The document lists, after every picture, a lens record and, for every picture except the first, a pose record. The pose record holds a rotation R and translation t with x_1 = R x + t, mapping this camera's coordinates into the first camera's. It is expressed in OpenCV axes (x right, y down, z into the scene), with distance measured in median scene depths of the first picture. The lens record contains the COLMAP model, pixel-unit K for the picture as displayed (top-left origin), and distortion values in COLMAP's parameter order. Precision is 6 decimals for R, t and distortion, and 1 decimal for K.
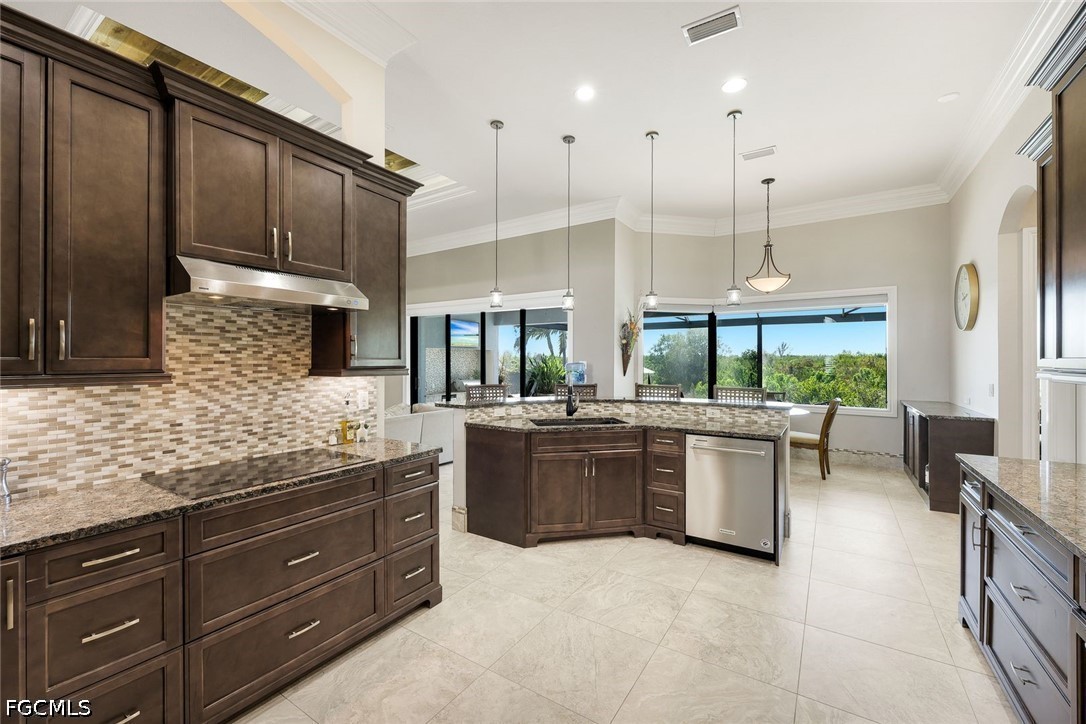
lens RADIAL K [[442.3, 0, 543.0], [0, 442.3, 362.0], [0, 0, 1]] dist [0.000136, 0.000065]
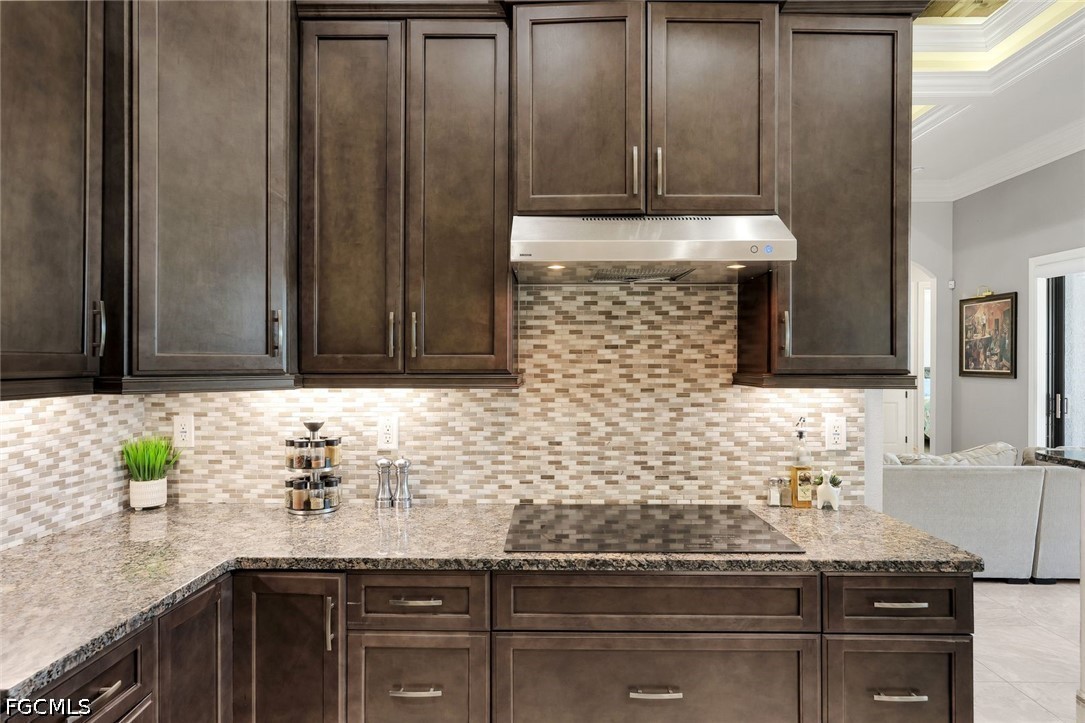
lens RADIAL K [[635.1, 0, 542.5], [0, 635.1, 361.5], [0, 0, 1]] dist [0.002931, 0.000459]
pose [[0.533224, -0.001667, -0.845972, 0.076943], [-0.003844, 0.999983, -0.004393, 0.005698], [0.845965, 0.005594, 0.533209, 0.362148]]
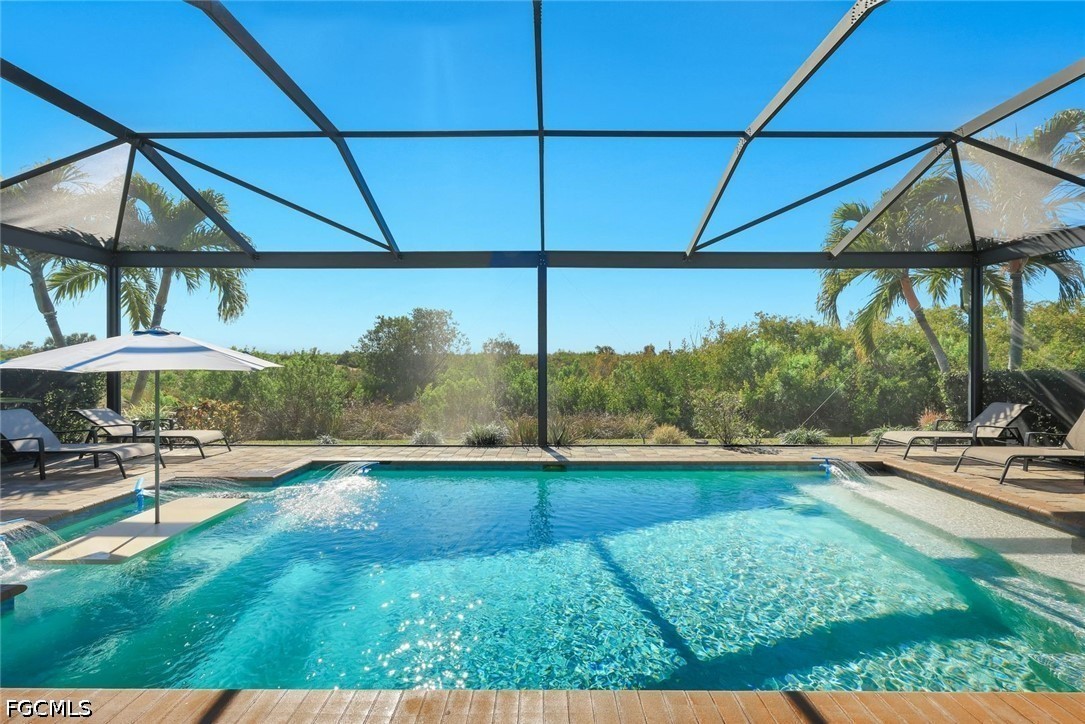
lens RADIAL K [[437.1, 0, 542.5], [0, 437.1, 362.0], [0, 0, 1]] dist [0.000297, 0.000033]
pose [[0.838899, -0.002004, 0.544284, 1.574879], [0.000208, 0.999994, 0.003361, 0.110251], [-0.544288, -0.002706, 0.838894, 4.084550]]
